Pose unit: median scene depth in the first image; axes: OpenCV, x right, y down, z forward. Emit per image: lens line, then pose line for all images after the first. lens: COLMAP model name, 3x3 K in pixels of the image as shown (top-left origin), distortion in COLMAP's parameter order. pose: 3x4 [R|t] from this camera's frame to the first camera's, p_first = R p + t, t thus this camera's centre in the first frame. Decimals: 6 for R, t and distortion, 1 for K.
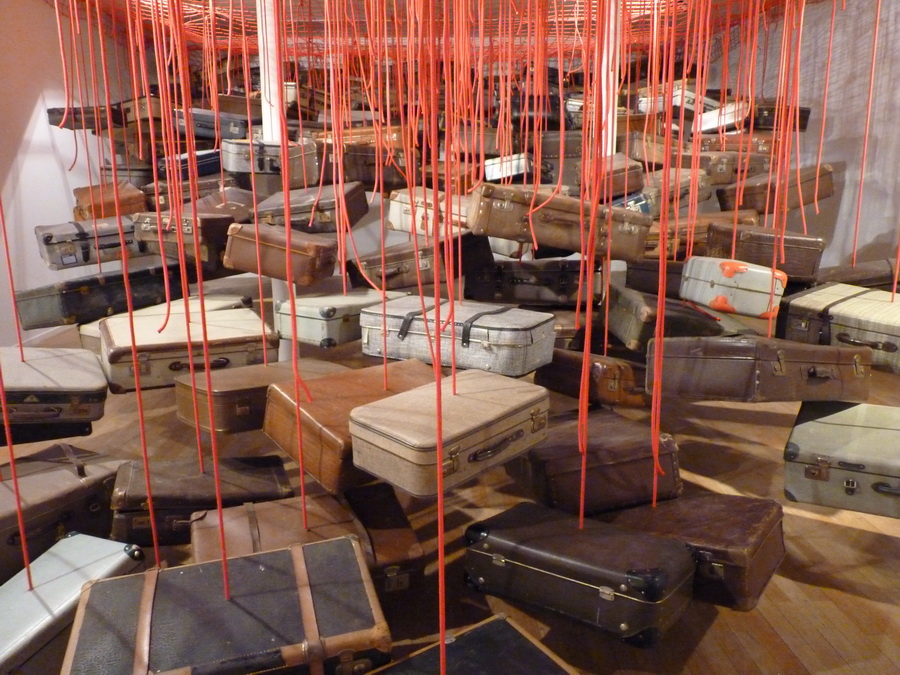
lens RADIAL K [[709.2, 0, 450.0], [0, 709.2, 337.5], [0, 0, 1]] dist [-0.029228, 0.000230]
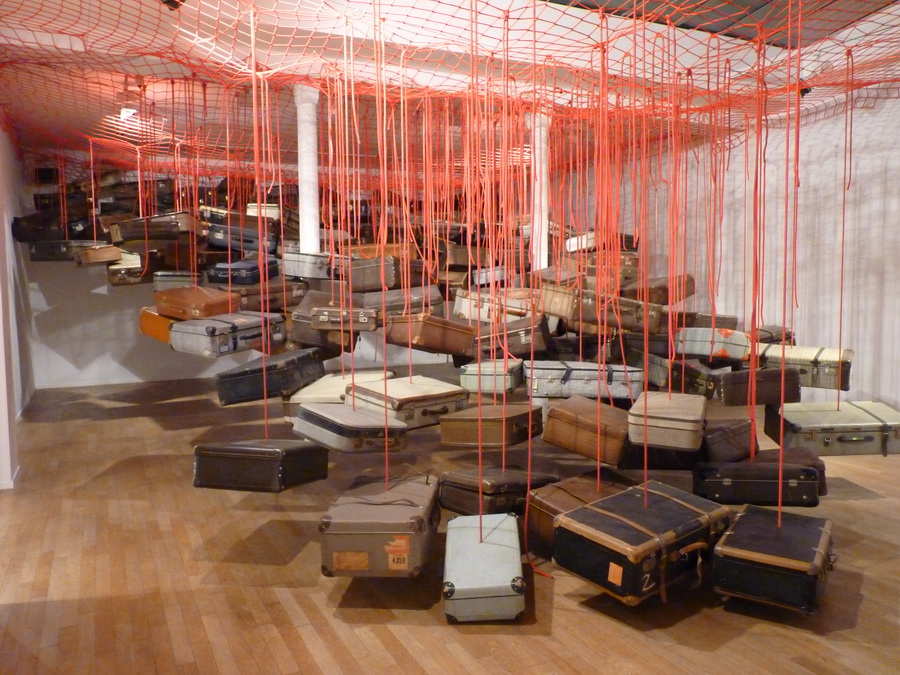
lens RADIAL K [[714.0, 0, 450.0], [0, 714.0, 337.5], [0, 0, 1]] dist [0.053506, 0.001017]
pose [[0.917408, -0.029643, 0.396843, -0.804714], [0.089365, 0.987098, -0.132858, 0.077566], [-0.387784, 0.157349, 0.908221, -0.294244]]
